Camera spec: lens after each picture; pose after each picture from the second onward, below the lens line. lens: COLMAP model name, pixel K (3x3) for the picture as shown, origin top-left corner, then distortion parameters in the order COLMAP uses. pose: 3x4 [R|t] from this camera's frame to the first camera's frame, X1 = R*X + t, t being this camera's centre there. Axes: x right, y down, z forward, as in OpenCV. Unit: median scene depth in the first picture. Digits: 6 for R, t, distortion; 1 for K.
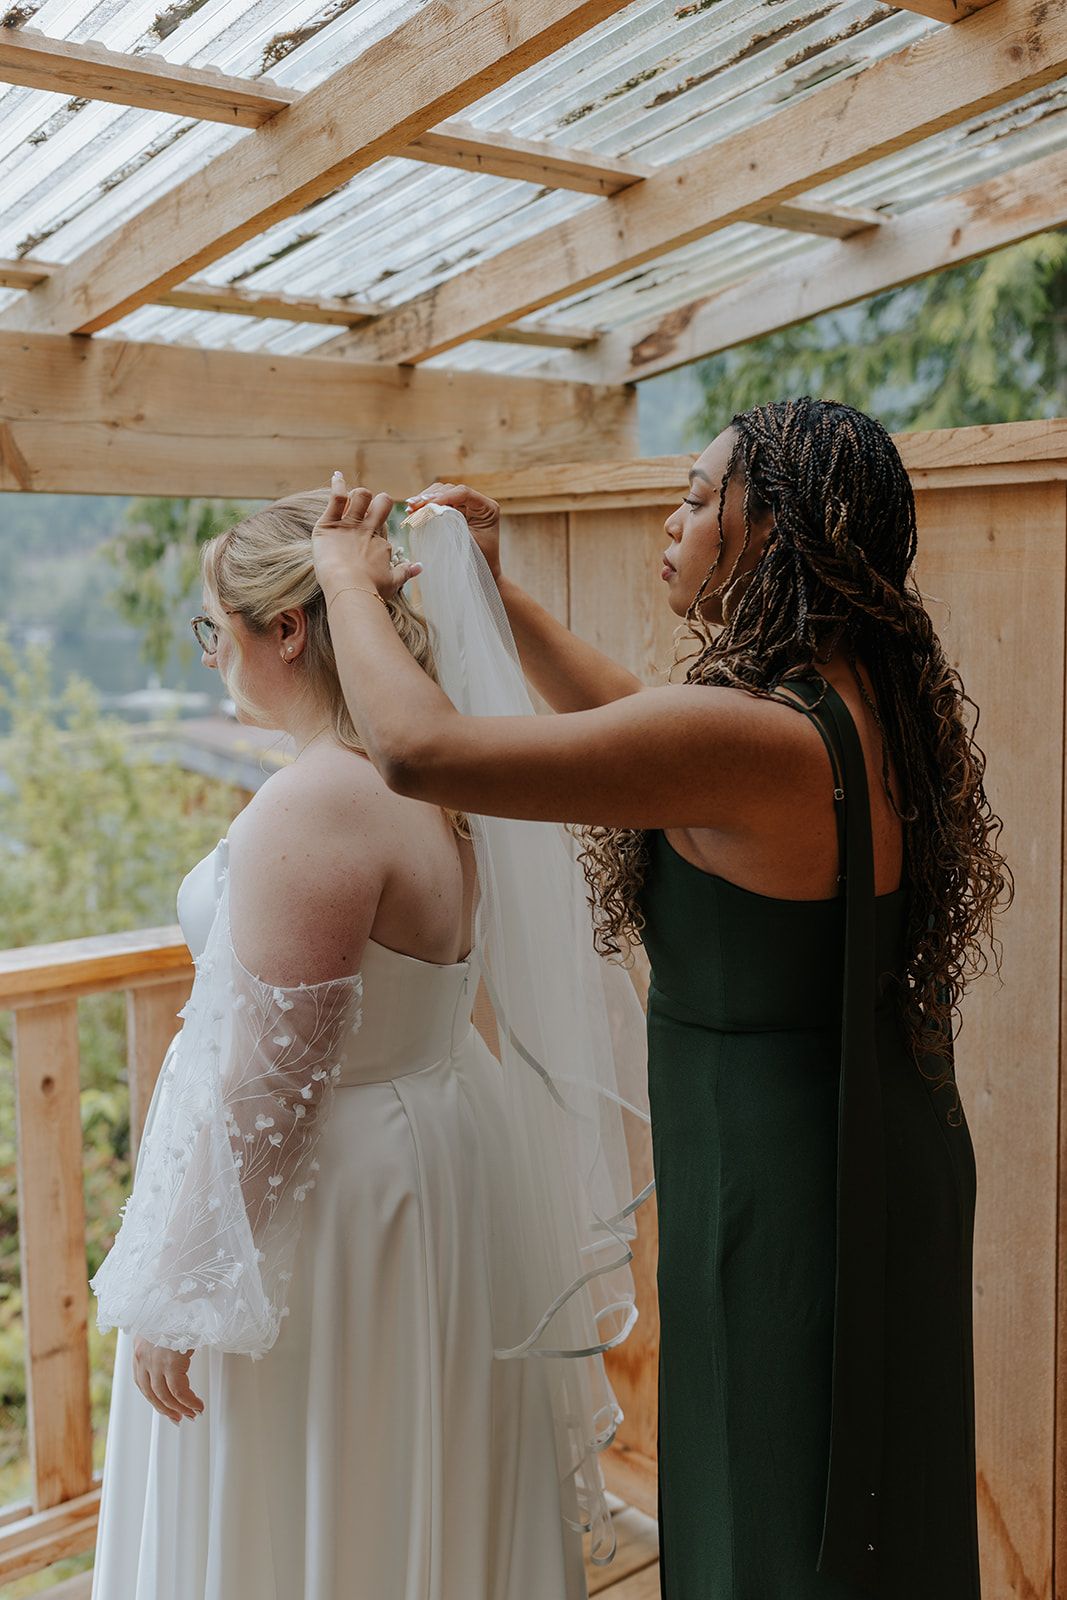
lens RADIAL K [[1601.4, 0, 534.3], [0, 1601.4, 735.7], [0, 0, 1]] dist [0.007951, -0.006735]
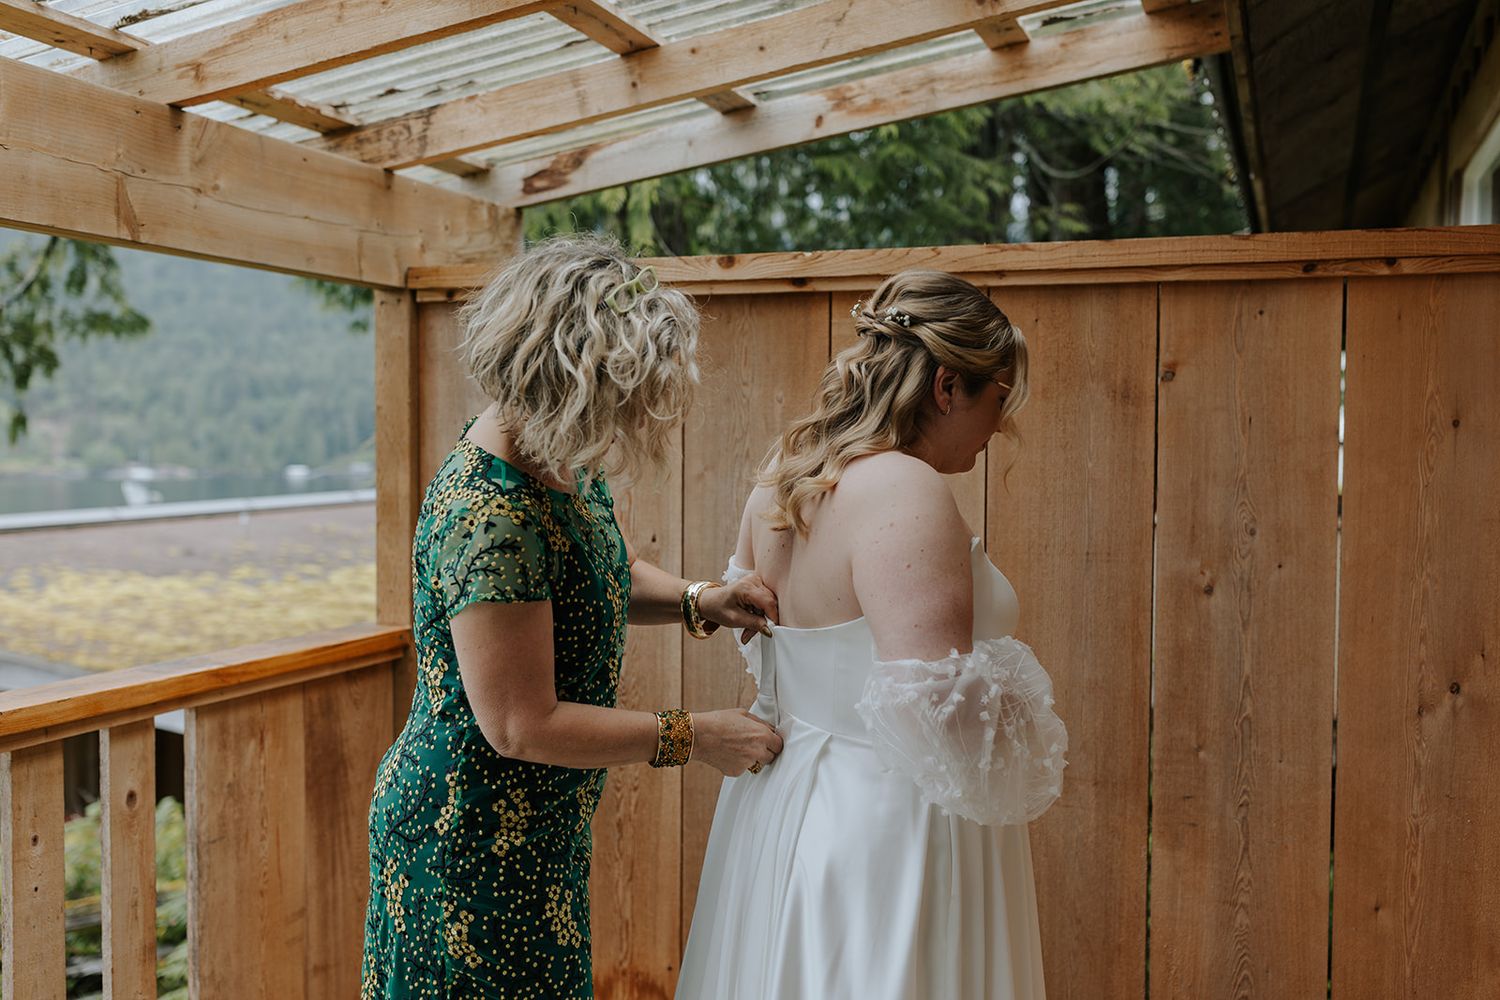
lens RADIAL K [[1379.2, 0, 750.0], [0, 1379.2, 500.0], [0, 0, 1]] dist [0.003316, -0.004642]
pose [[0.876719, -0.005187, 0.480976, -0.358942], [0.027047, 0.998891, -0.038528, 0.061620], [-0.480243, 0.046787, 0.875887, -0.008841]]
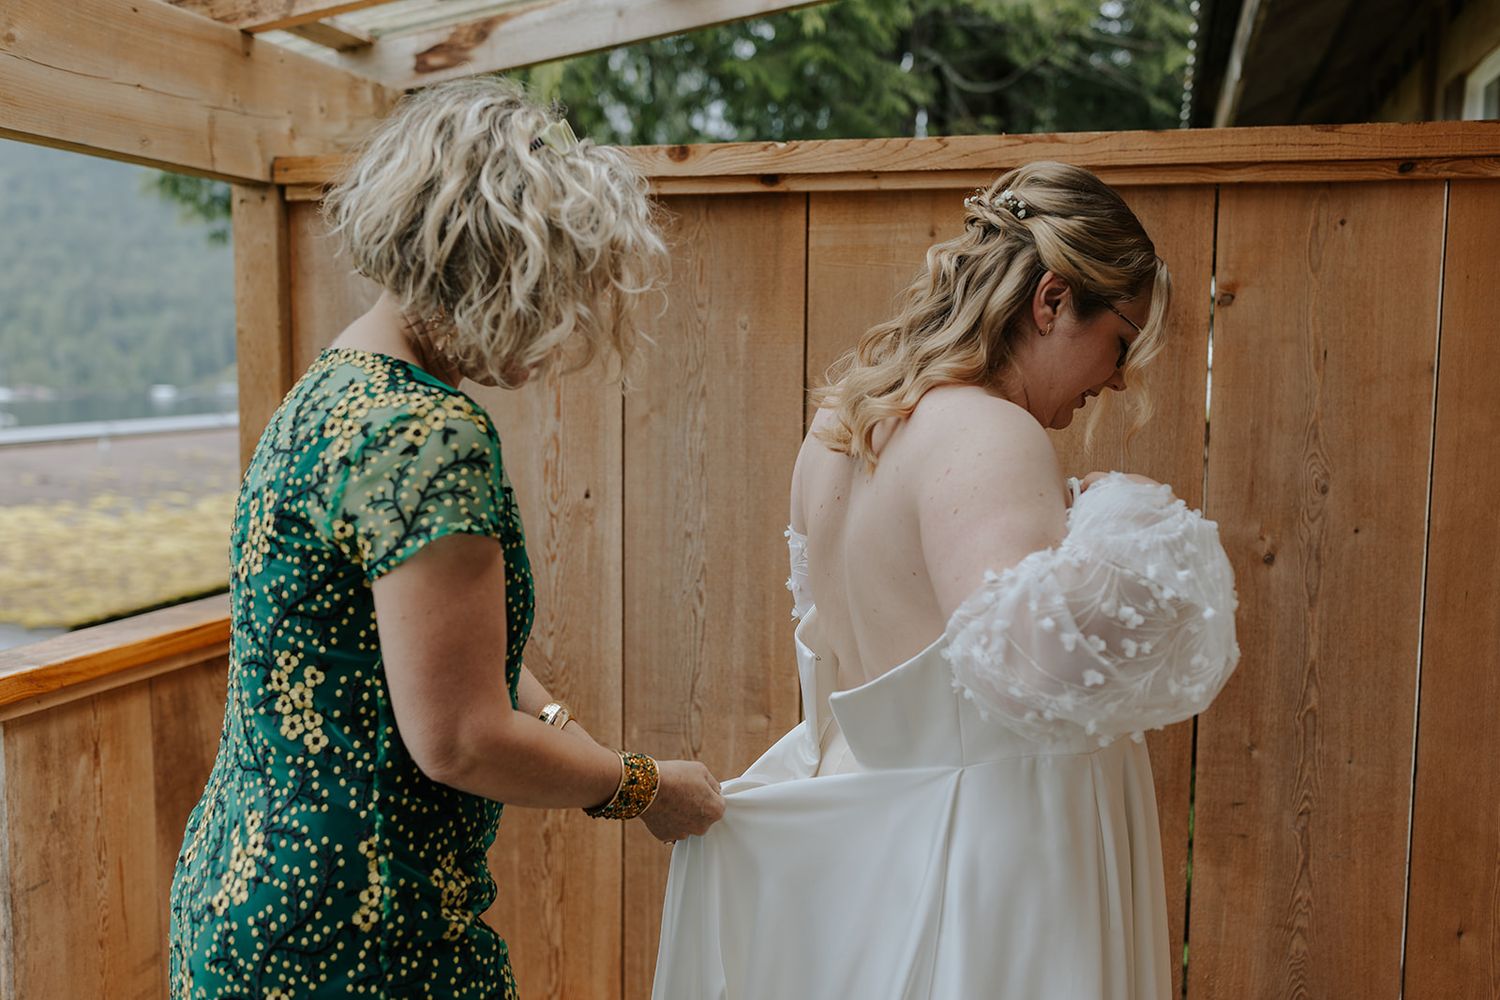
lens RADIAL K [[1379.2, 0, 750.0], [0, 1379.2, 500.0], [0, 0, 1]] dist [0.003316, -0.004642]
pose [[0.832642, -0.035829, 0.552652, -0.310396], [0.030338, 0.999358, 0.019080, 0.038679], [-0.552980, 0.000880, 0.833194, 0.172723]]
